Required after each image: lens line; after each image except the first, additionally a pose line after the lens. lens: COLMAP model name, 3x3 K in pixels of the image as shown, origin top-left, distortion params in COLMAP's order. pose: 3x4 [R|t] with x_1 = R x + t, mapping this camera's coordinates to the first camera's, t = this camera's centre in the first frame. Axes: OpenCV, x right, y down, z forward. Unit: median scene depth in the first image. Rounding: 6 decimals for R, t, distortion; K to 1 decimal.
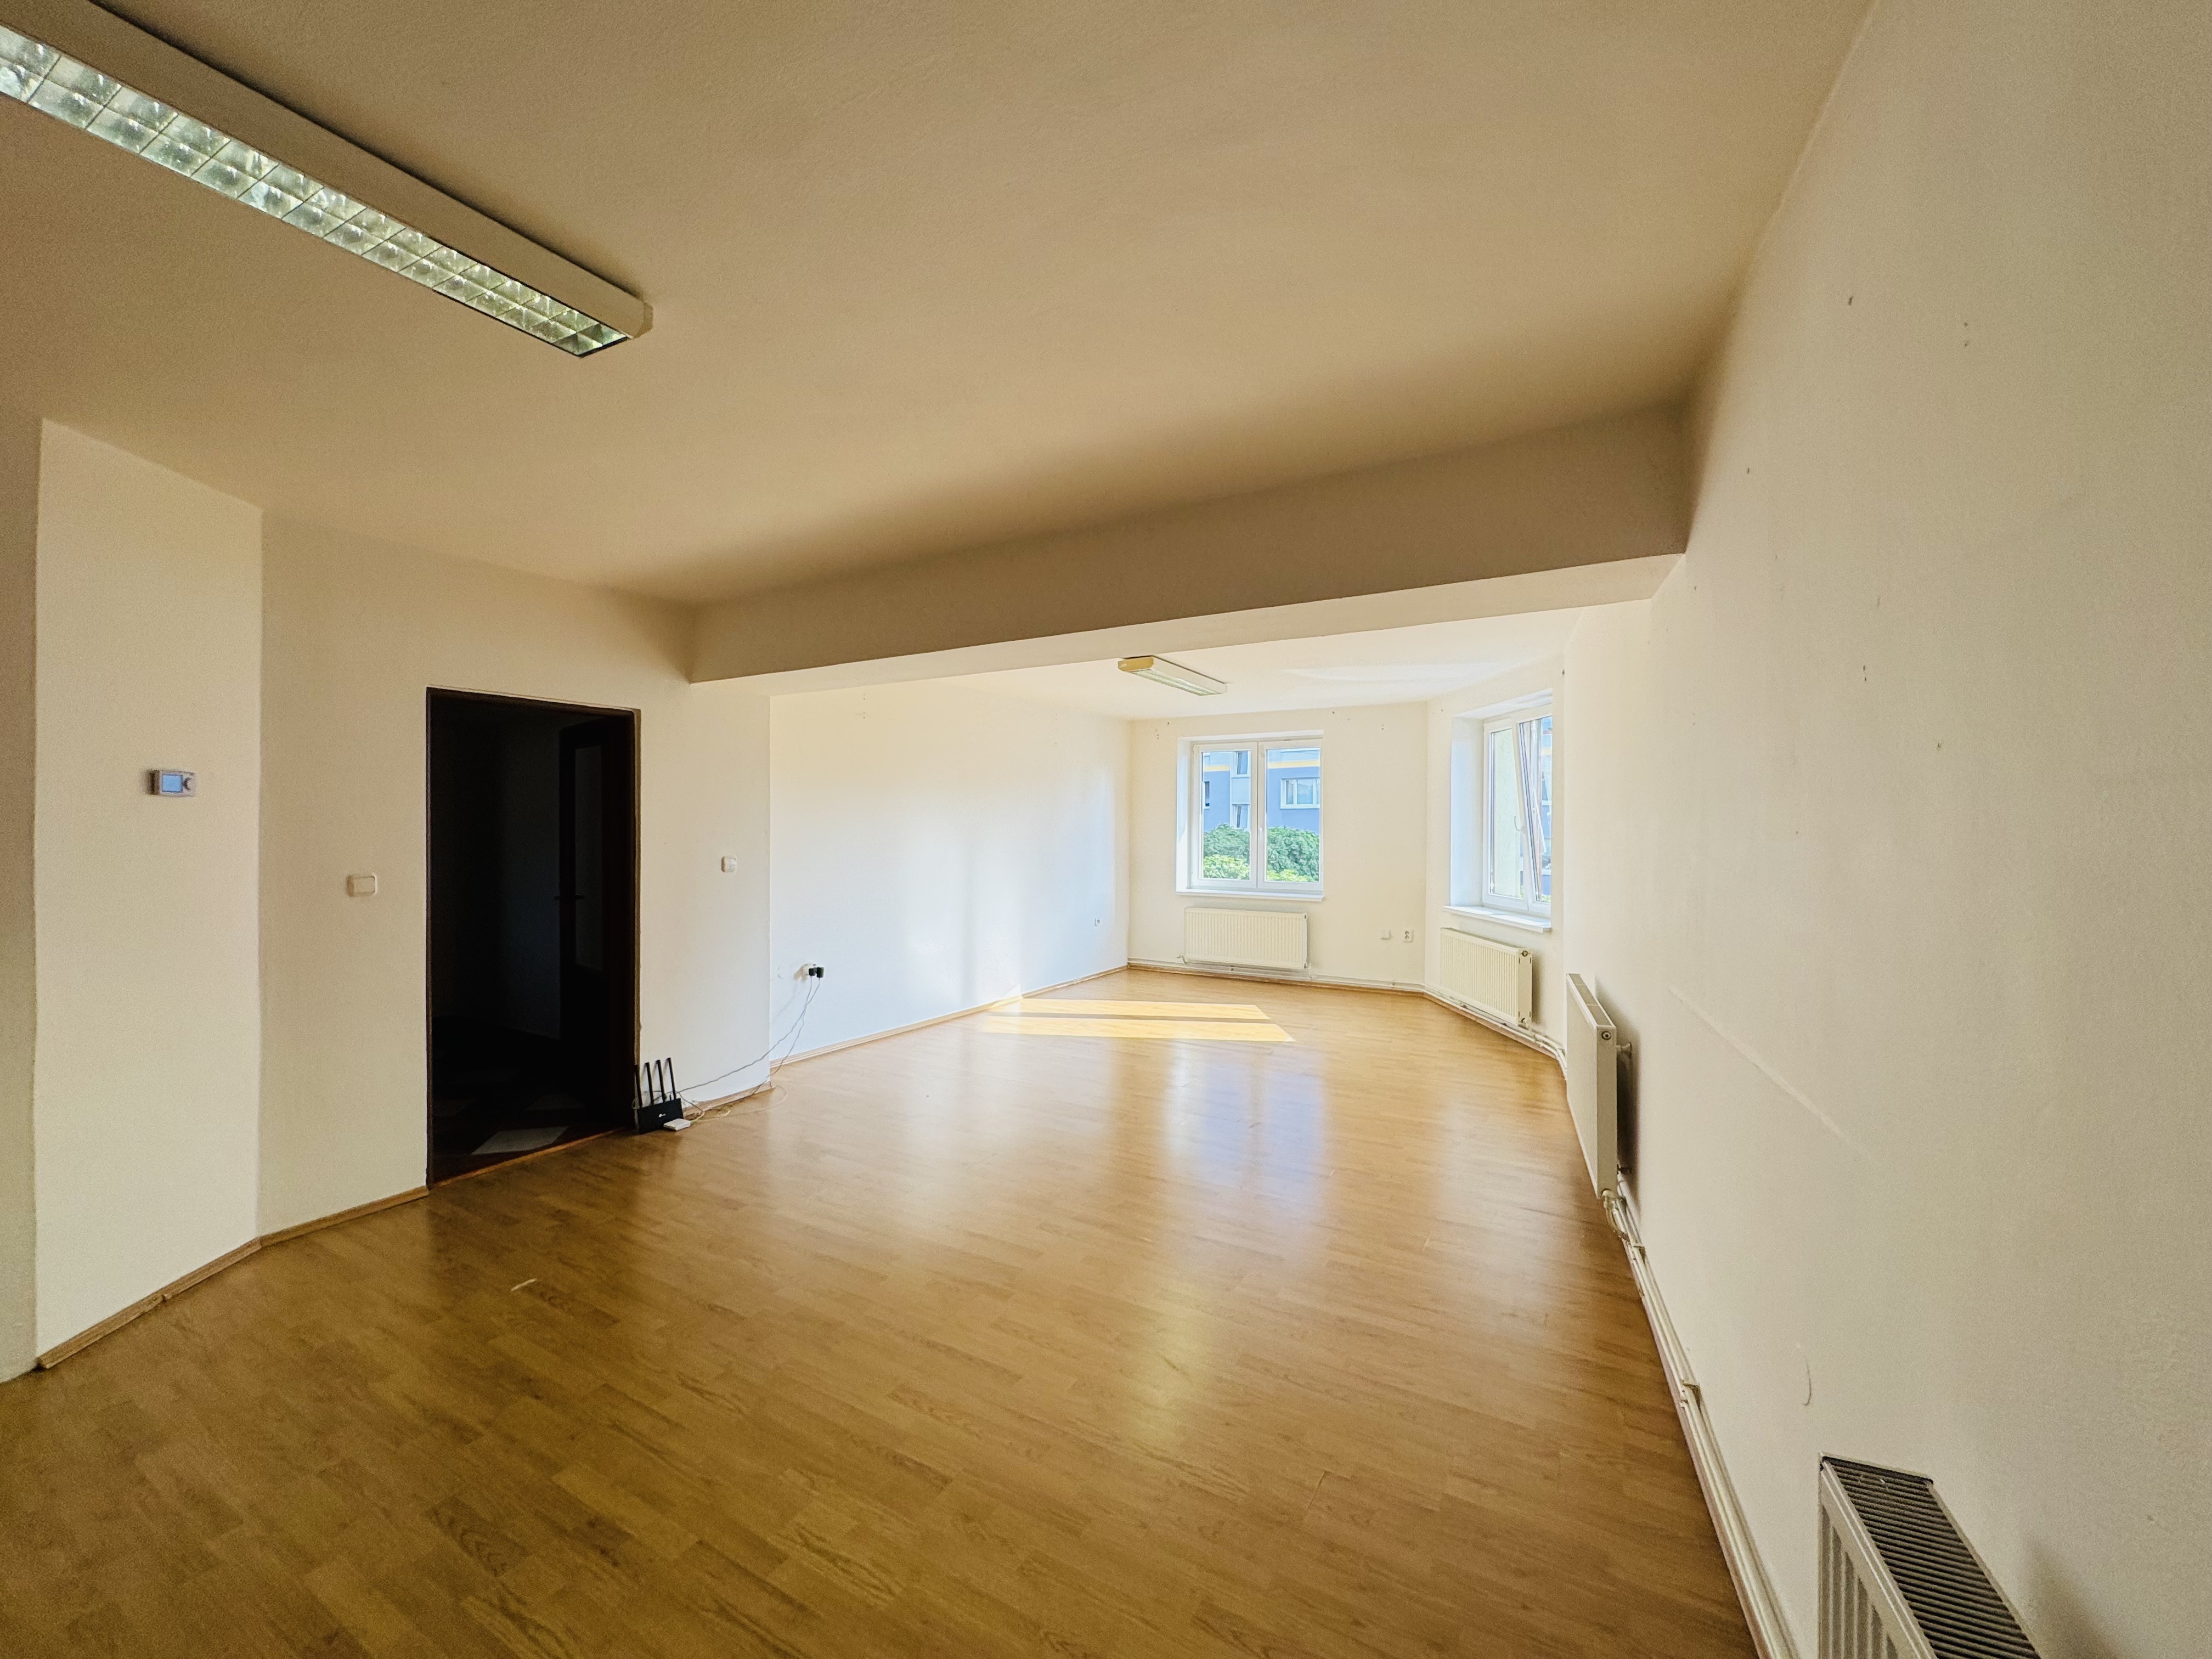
lens RADIAL K [[889.4, 0, 1108.6], [0, 889.4, 826.4], [0, 0, 1]] dist [-0.001166, 0.000092]
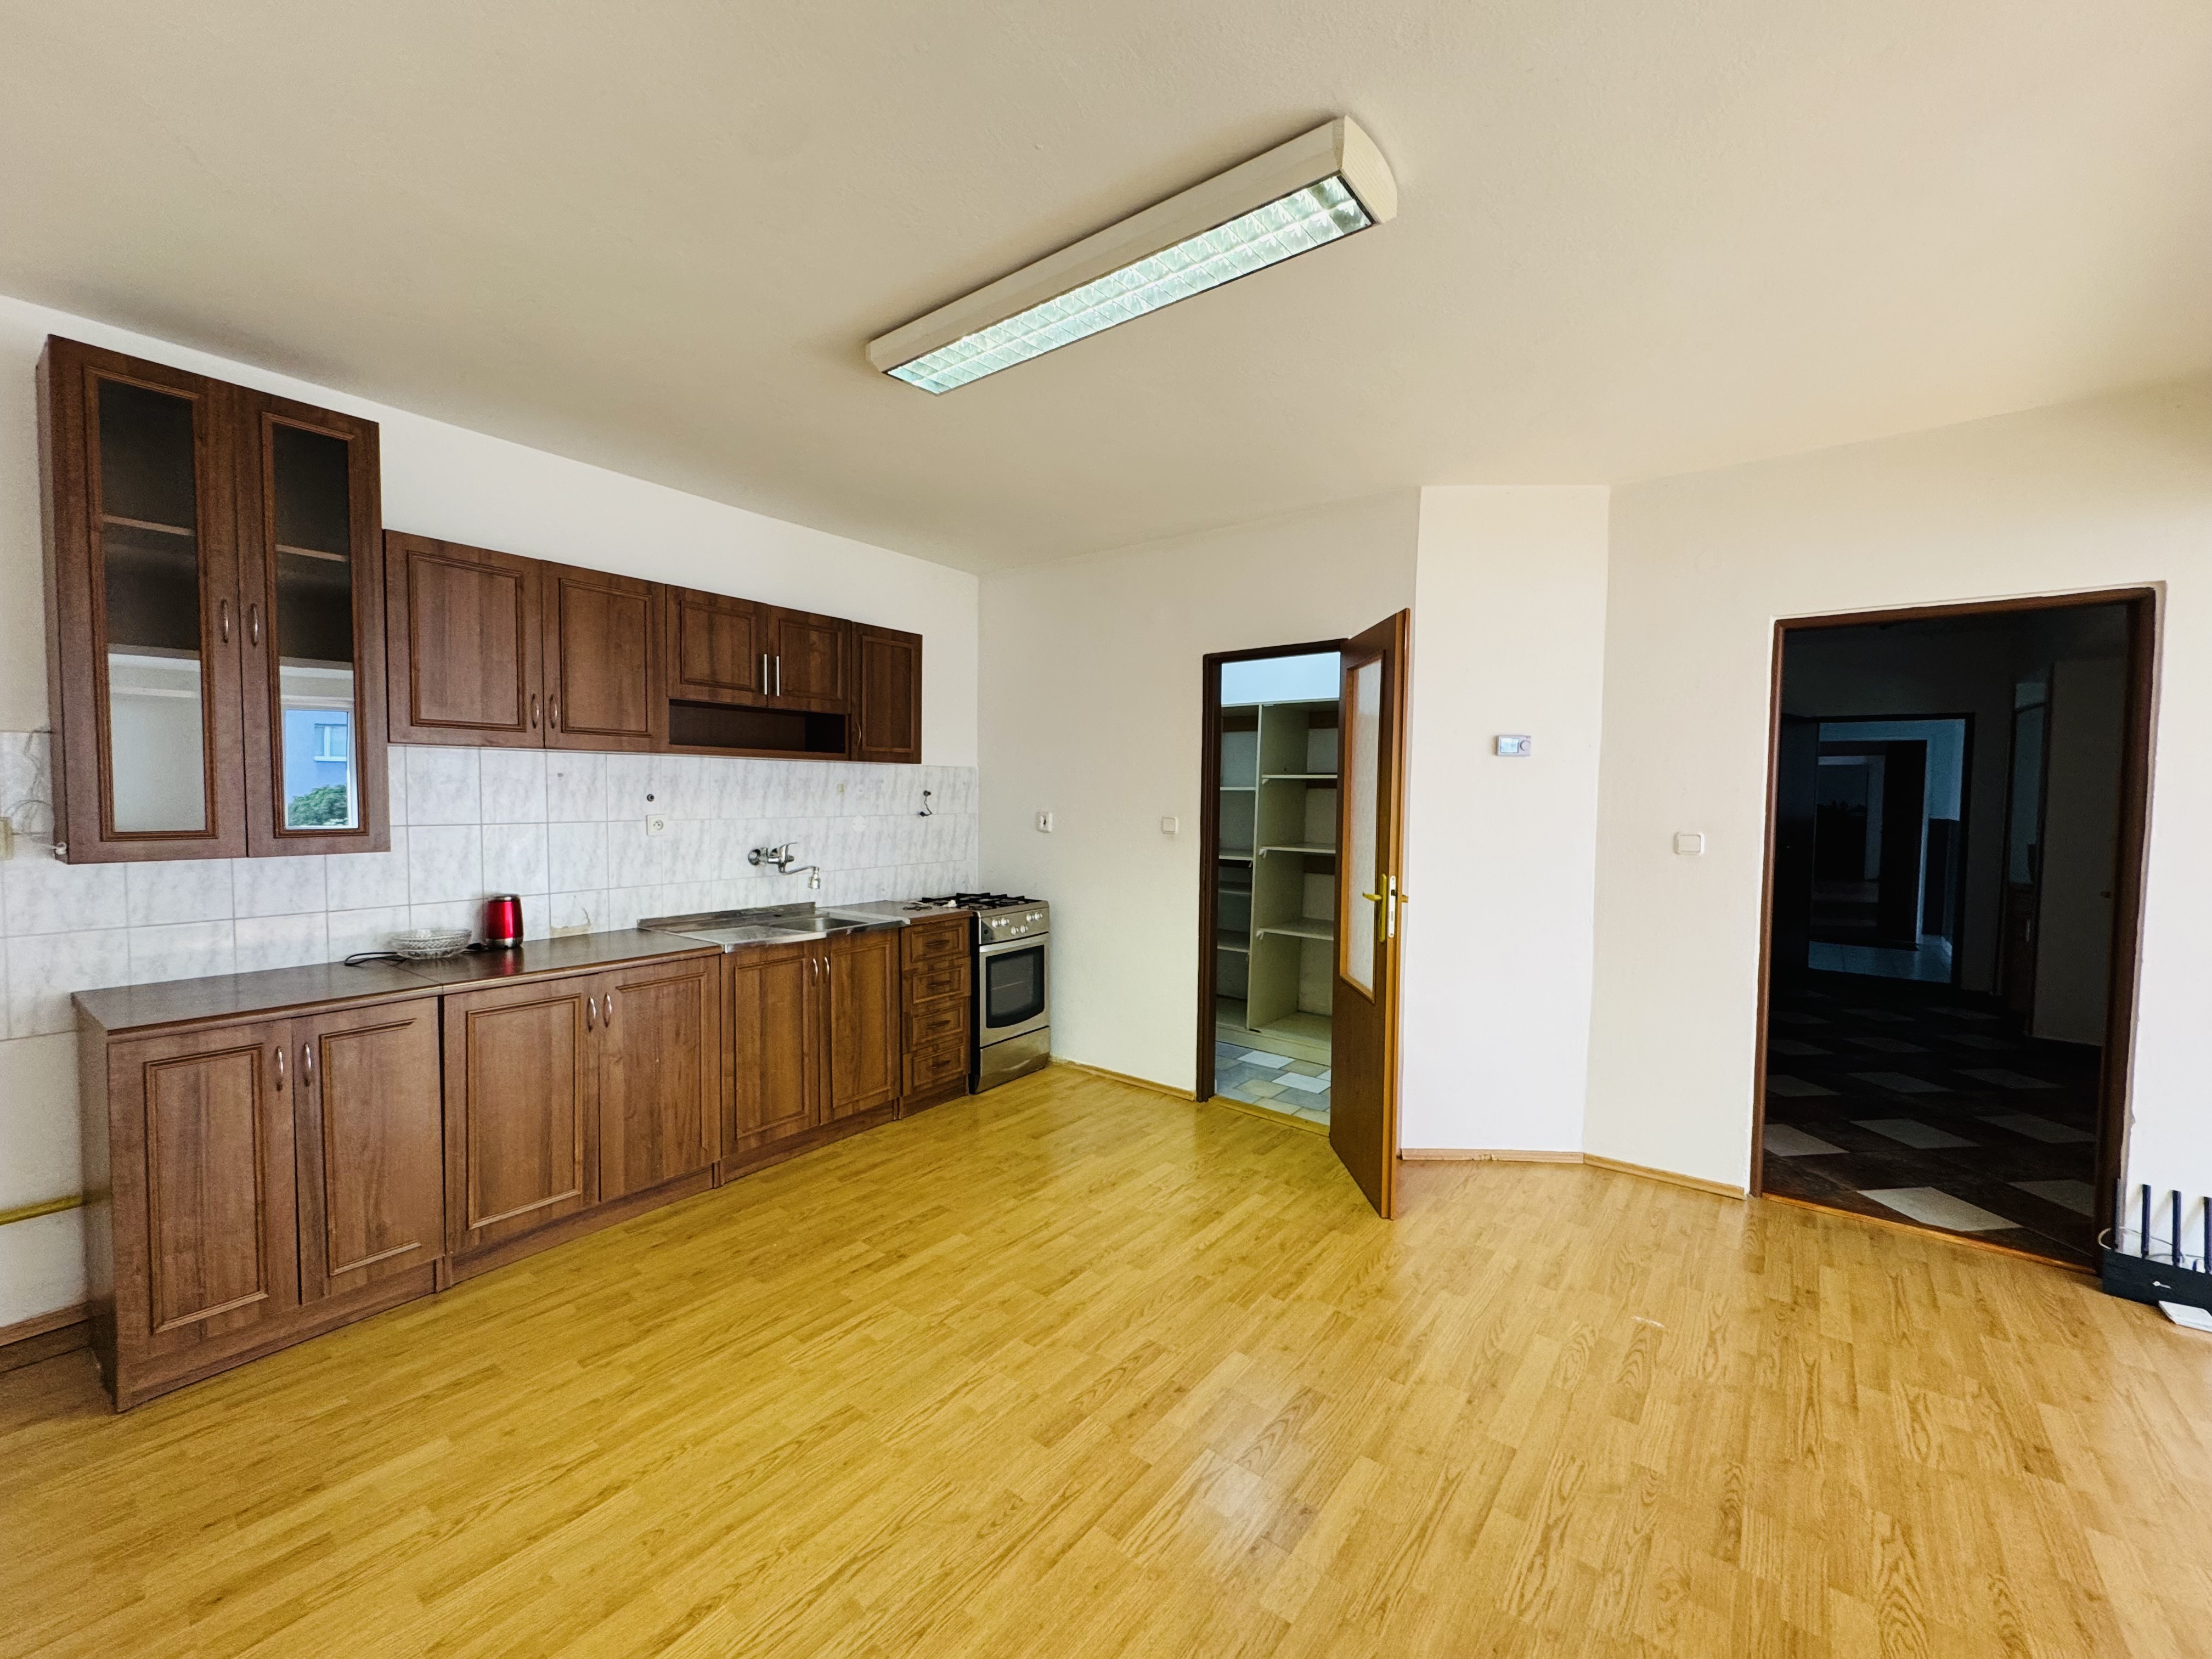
lens RADIAL K [[889.4, 0, 1109.2], [0, 889.4, 831.9], [0, 0, 1]] dist [-0.001166, 0.000092]
pose [[-0.136221, 0.043547, -0.989721, 0.199680], [-0.012622, 0.998876, 0.045687, 0.018205], [0.990598, 0.018715, -0.135518, 0.536201]]
